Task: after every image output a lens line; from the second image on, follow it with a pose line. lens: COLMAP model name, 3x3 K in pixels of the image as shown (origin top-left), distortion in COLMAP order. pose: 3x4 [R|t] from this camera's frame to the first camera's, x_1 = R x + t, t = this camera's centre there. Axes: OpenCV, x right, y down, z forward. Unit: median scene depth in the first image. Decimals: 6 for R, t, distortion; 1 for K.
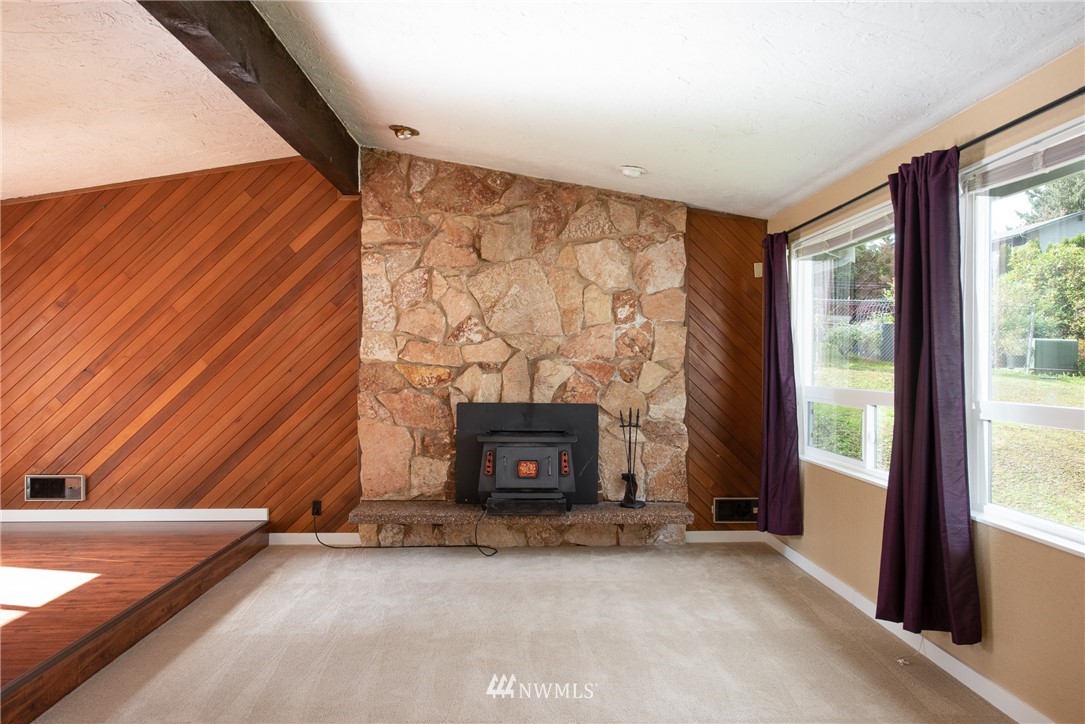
lens RADIAL K [[731.4, 0, 520.9], [0, 731.4, 368.4], [0, 0, 1]] dist [0.008955, -0.002122]
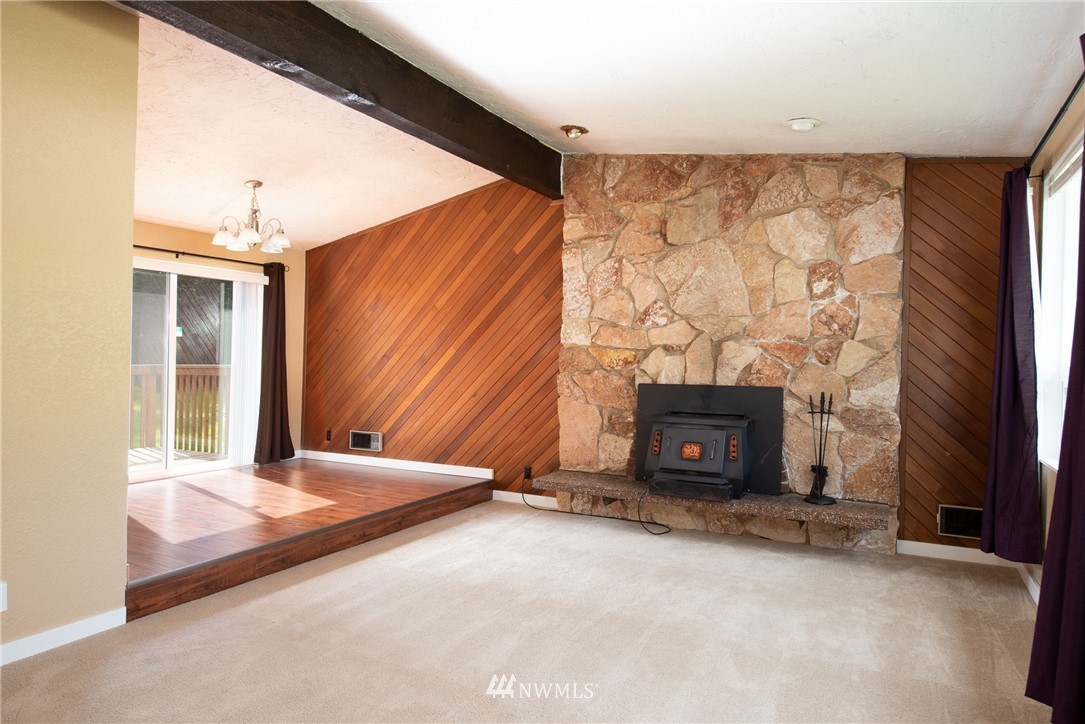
lens RADIAL K [[618.2, 0, 525.7], [0, 618.2, 366.9], [0, 0, 1]] dist [0.002067, -0.001530]
pose [[0.853125, 0.001928, -0.521703, 0.228160], [-0.003520, 0.999992, -0.002061, 0.025043], [0.521694, 0.003595, 0.853125, 0.162140]]
